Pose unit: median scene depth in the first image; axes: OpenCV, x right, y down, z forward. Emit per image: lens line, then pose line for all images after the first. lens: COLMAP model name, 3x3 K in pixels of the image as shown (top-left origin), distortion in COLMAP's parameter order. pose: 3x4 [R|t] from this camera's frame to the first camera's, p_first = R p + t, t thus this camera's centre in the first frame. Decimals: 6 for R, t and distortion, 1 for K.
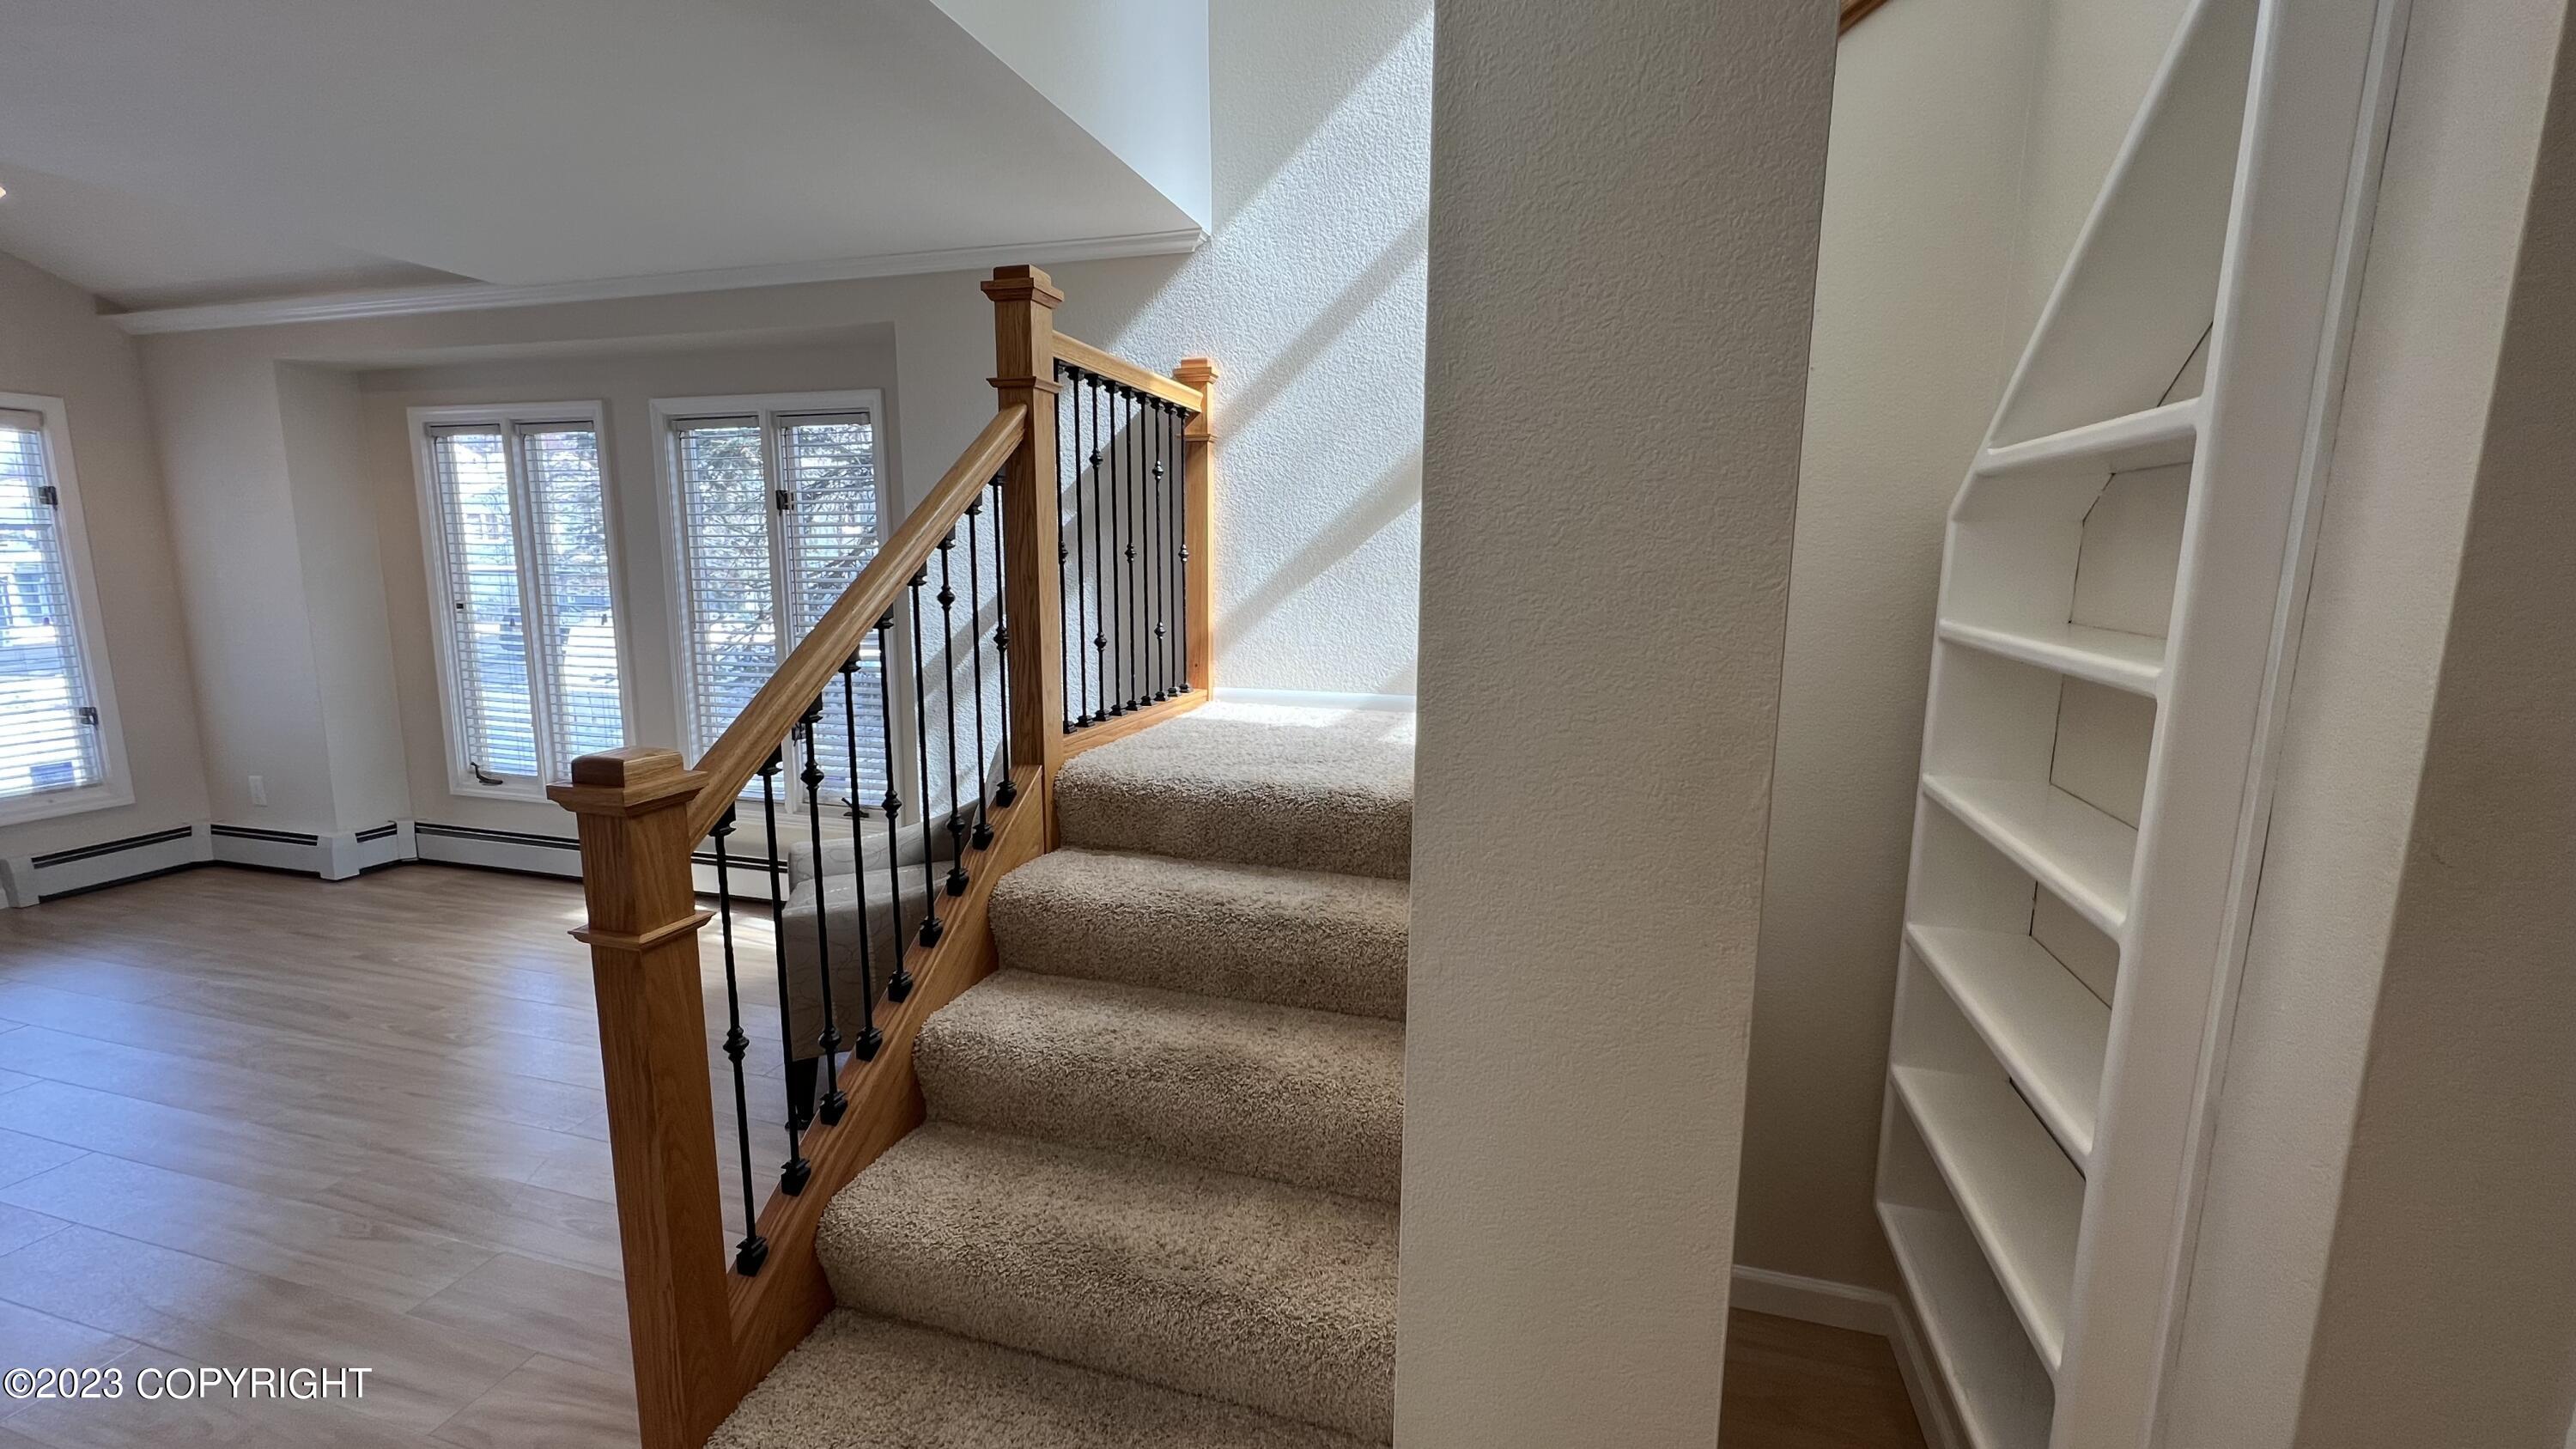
lens RADIAL K [[1033.3, 0, 1289.6], [0, 1033.3, 724.2], [0, 0, 1]] dist [-0.000594, 0.000236]
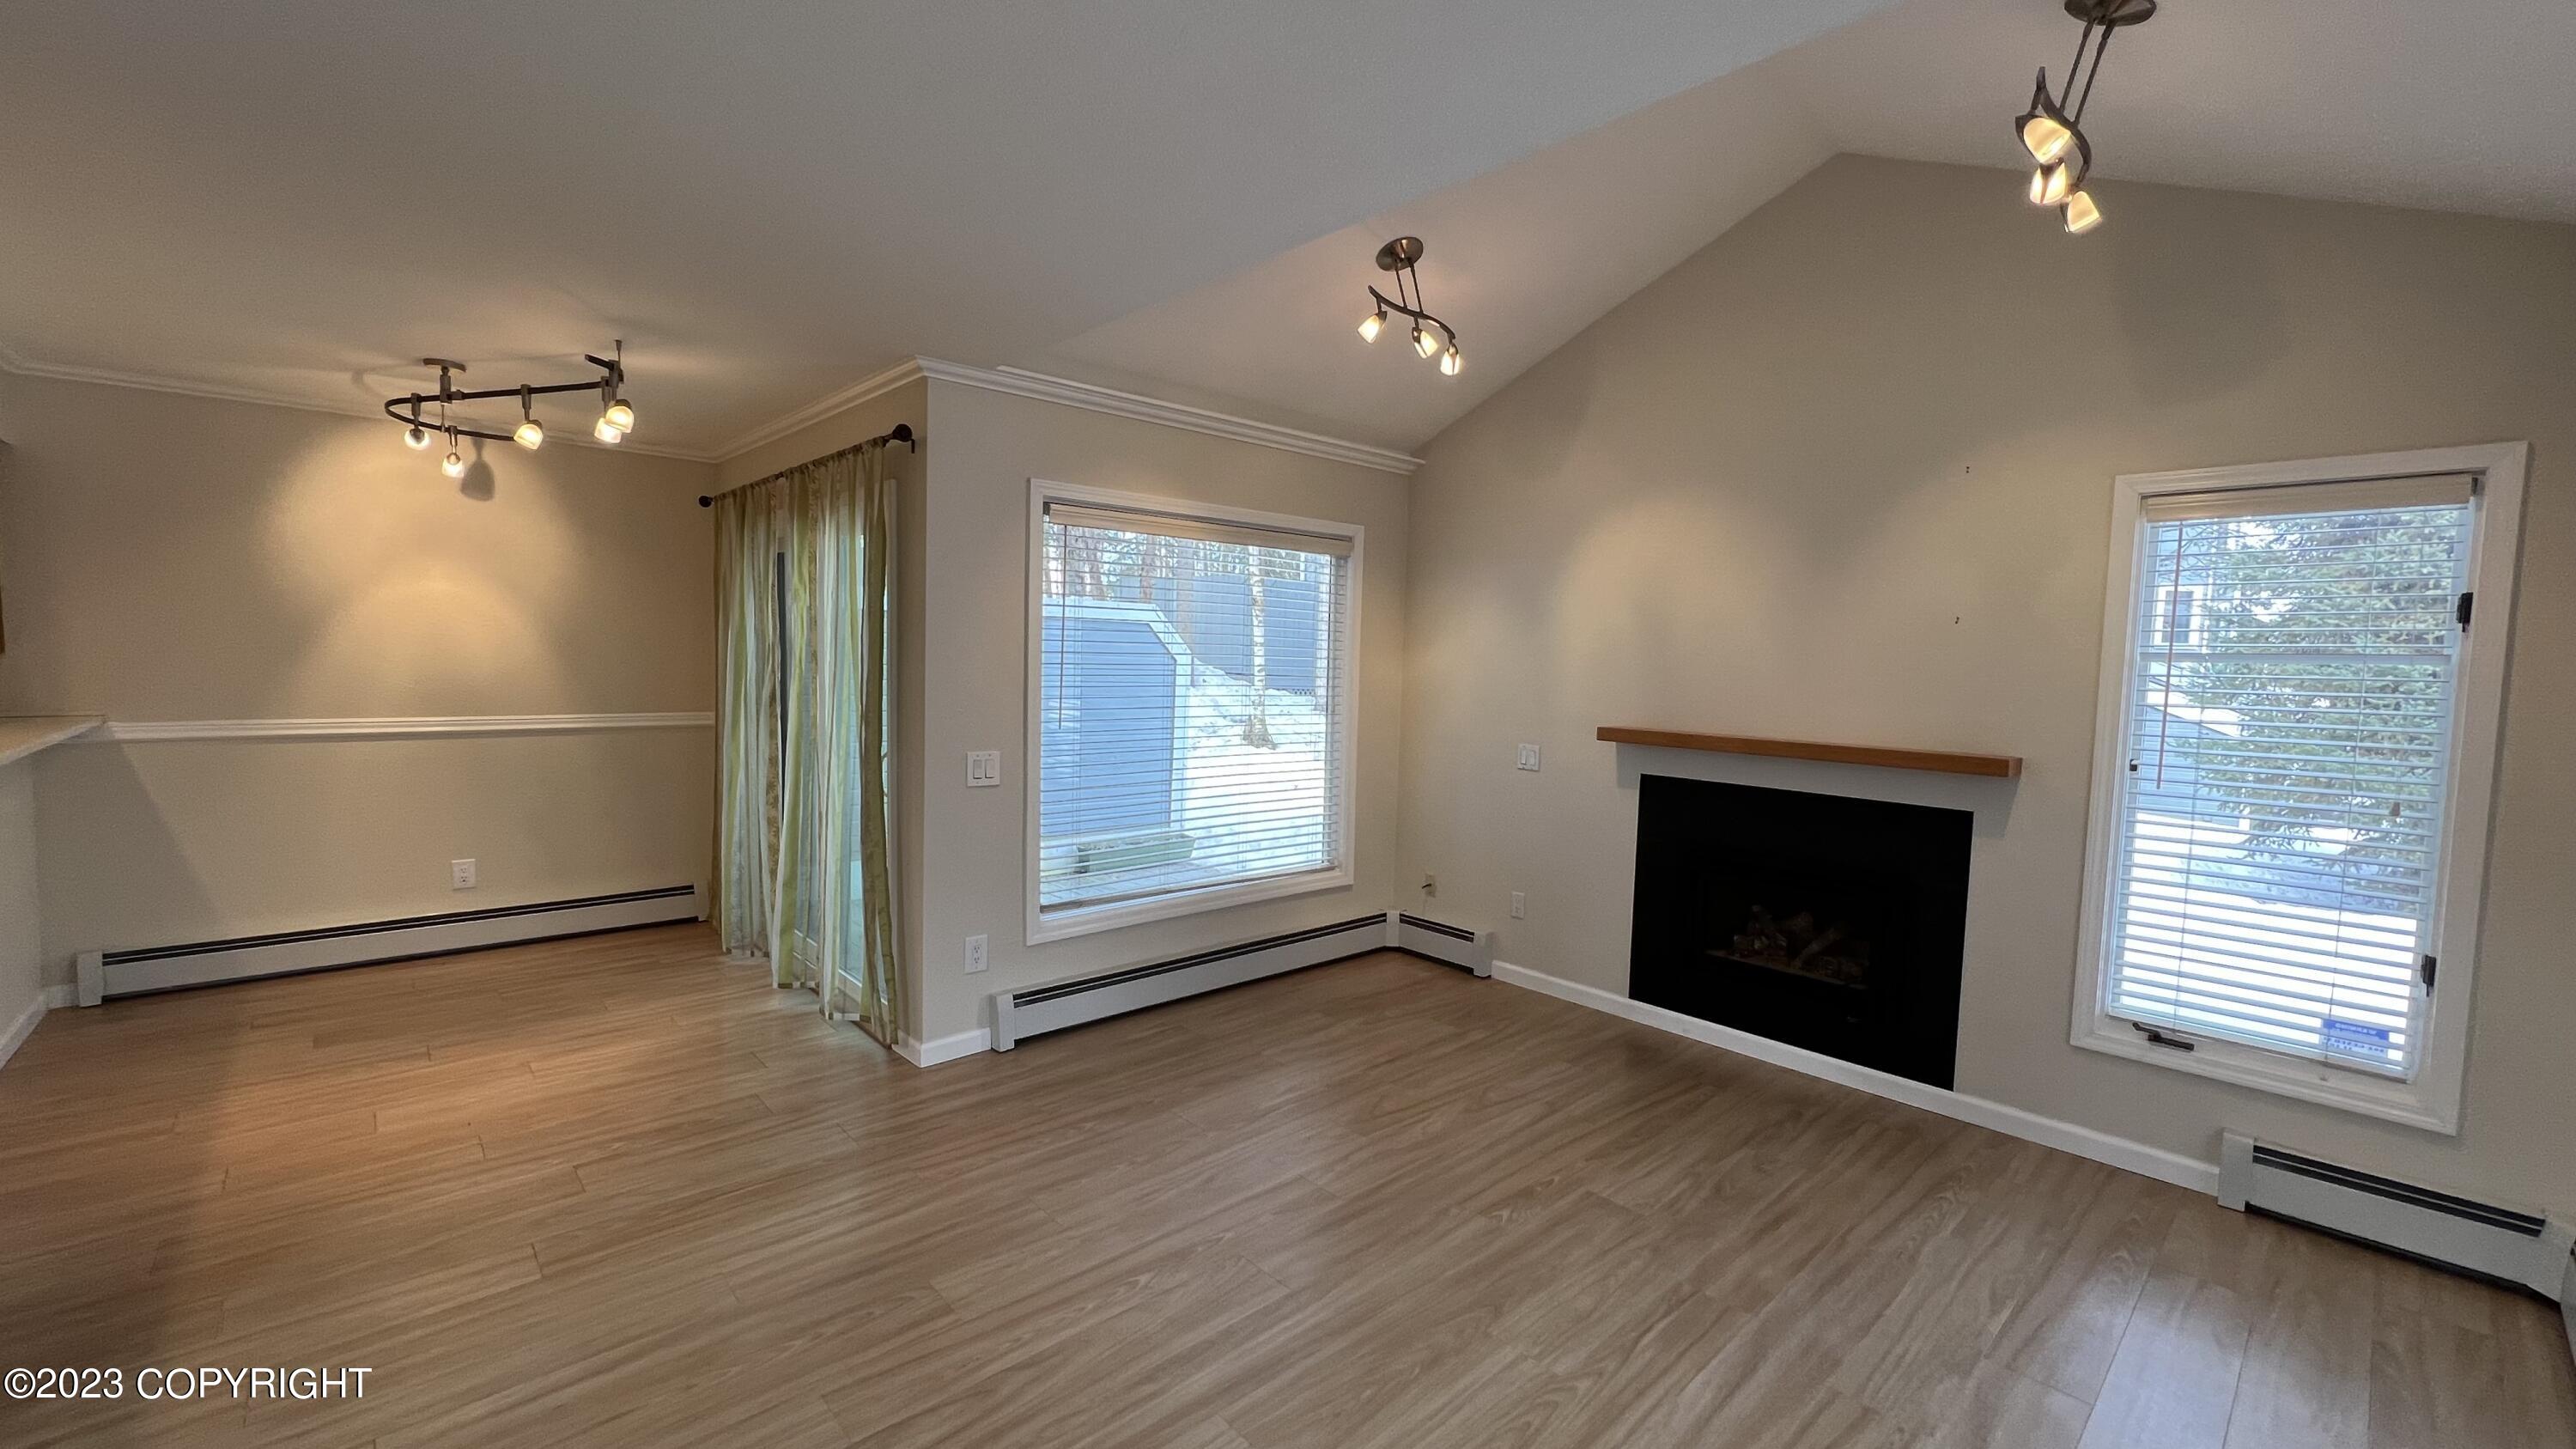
lens RADIAL K [[1033.3, 0, 1289.6], [0, 1033.3, 724.2], [0, 0, 1]] dist [-0.000594, 0.000236]
pose [[-0.522947, 0.035804, -0.851613, -0.311897], [-0.166933, 0.975467, 0.143520, -0.122834], [0.835859, 0.217216, -0.504141, 0.718901]]
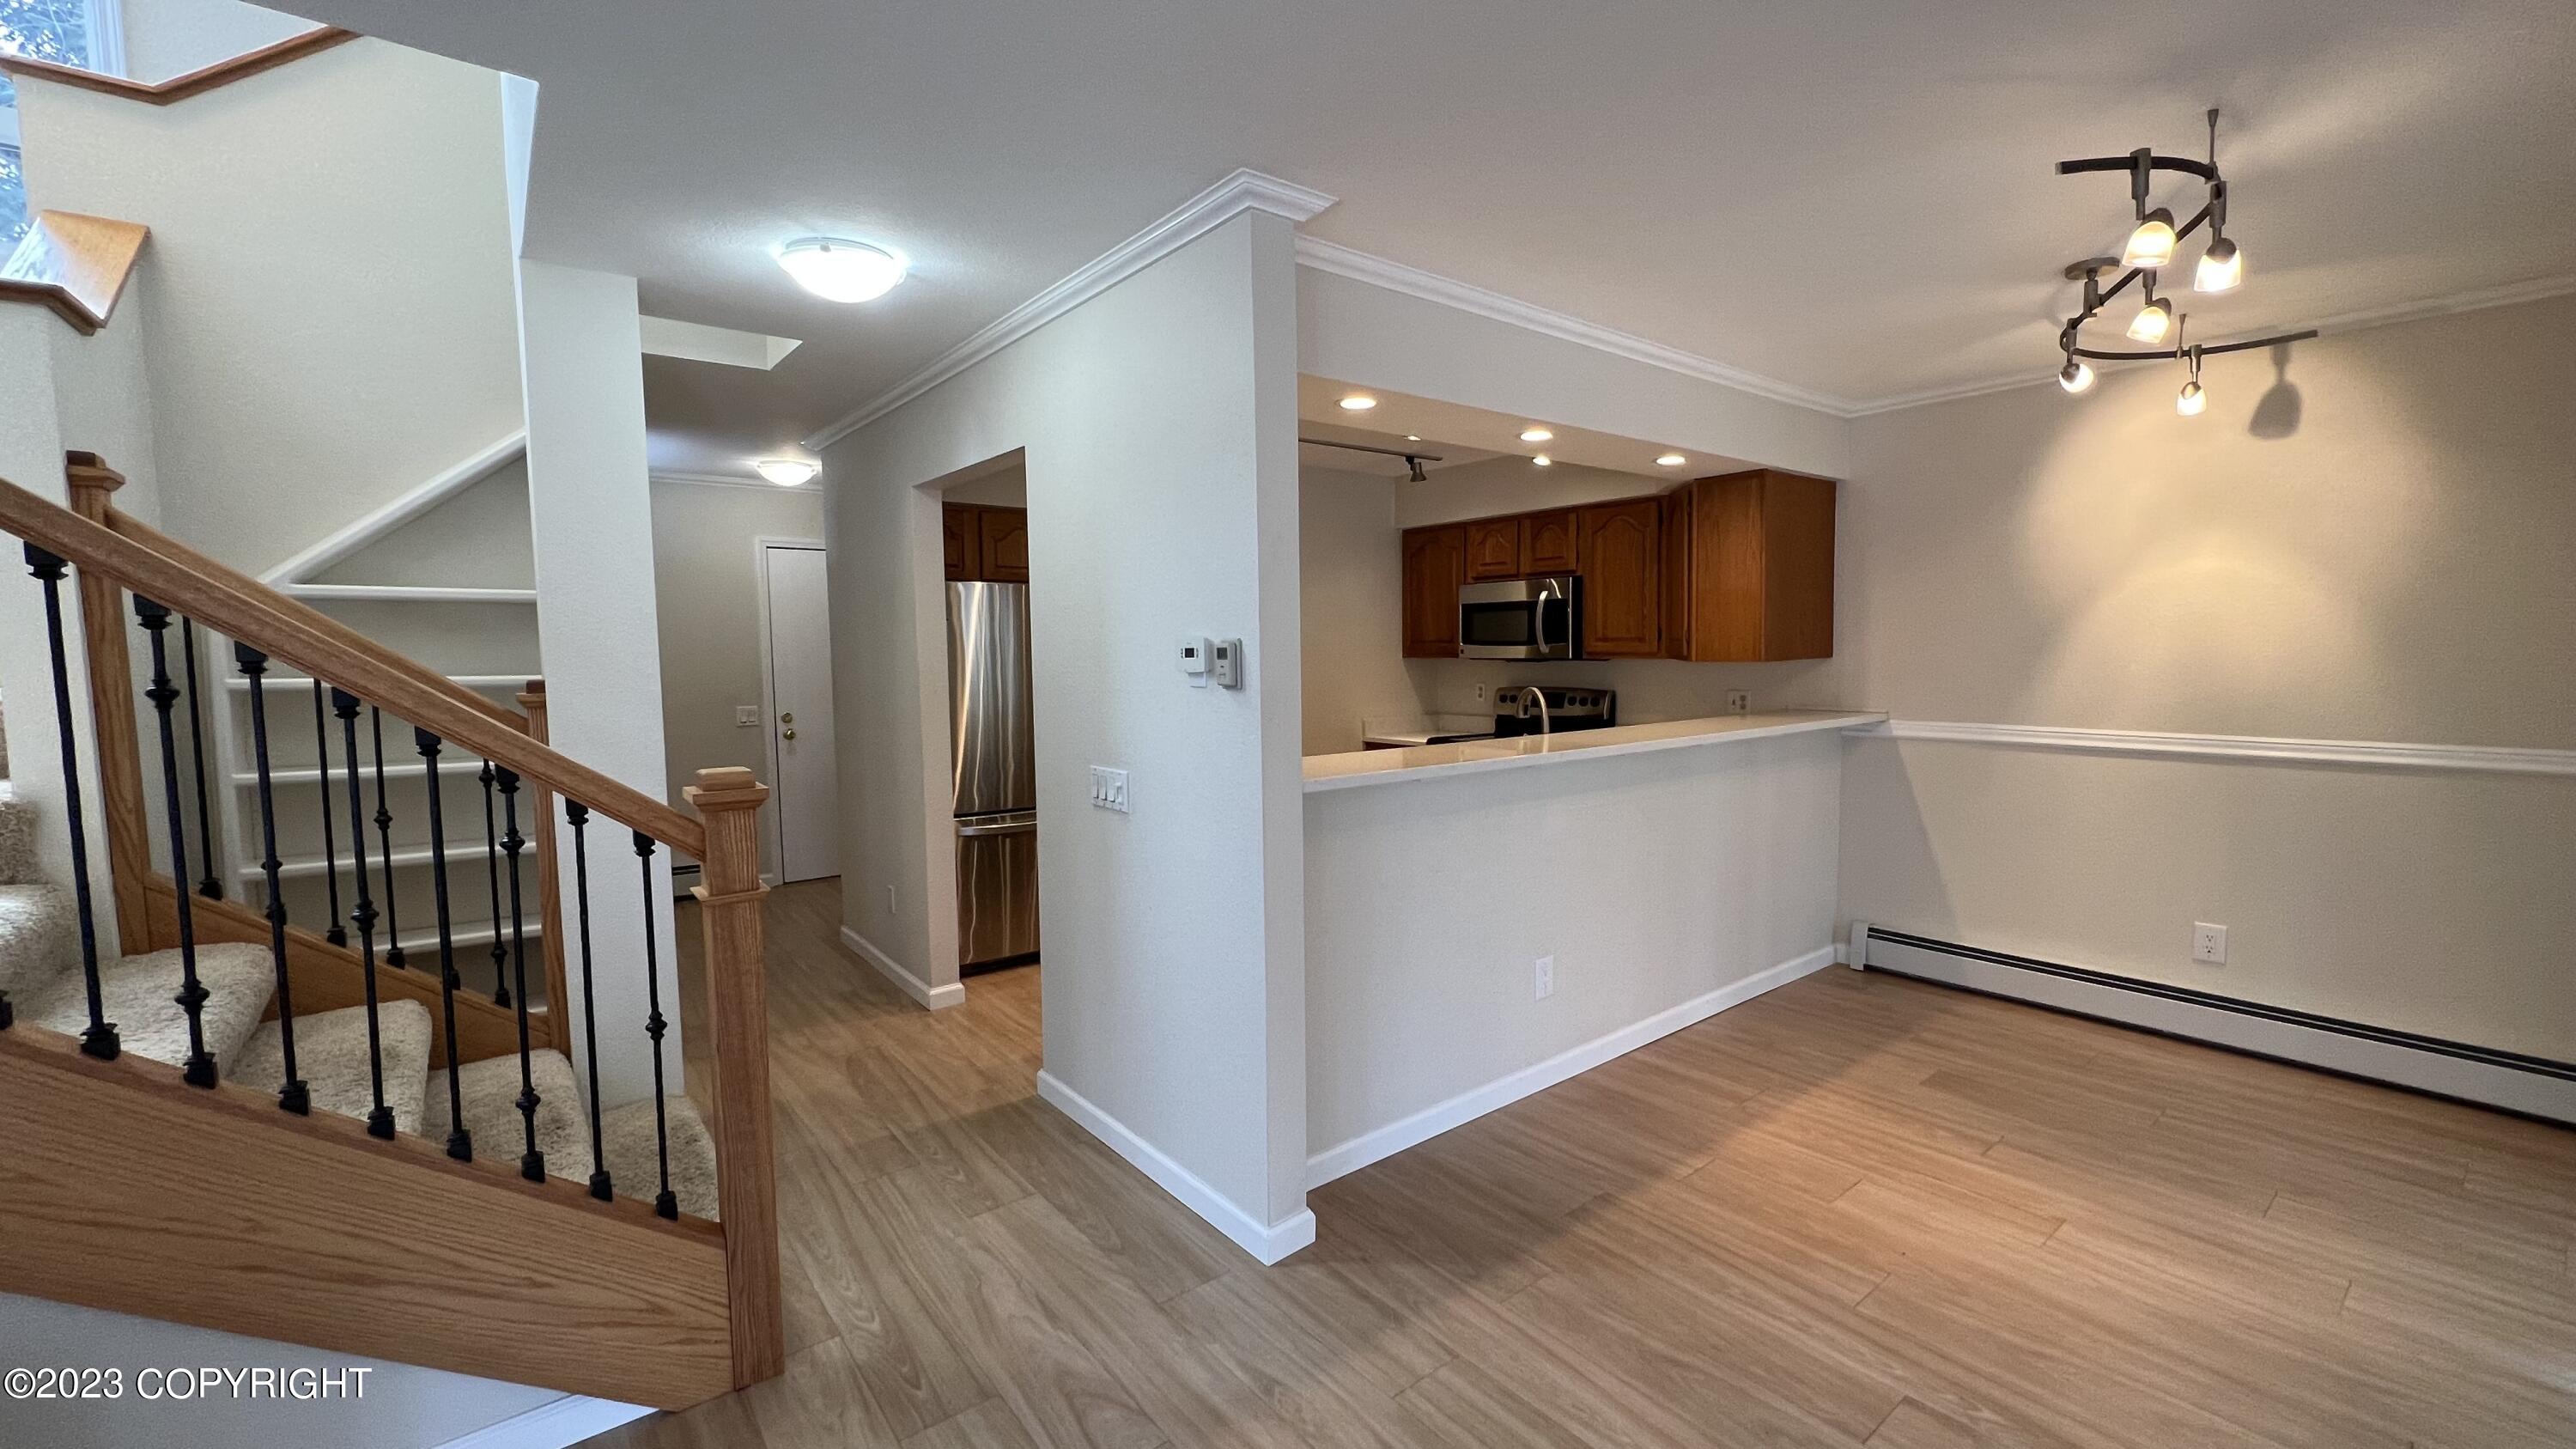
lens RADIAL K [[1033.3, 0, 1289.6], [0, 1033.3, 724.2], [0, 0, 1]] dist [-0.000594, 0.000236]
pose [[-0.811655, -0.044656, 0.582427, -0.649893], [0.096888, 0.972971, 0.209620, -0.080895], [-0.576046, 0.226570, -0.785390, 0.508774]]
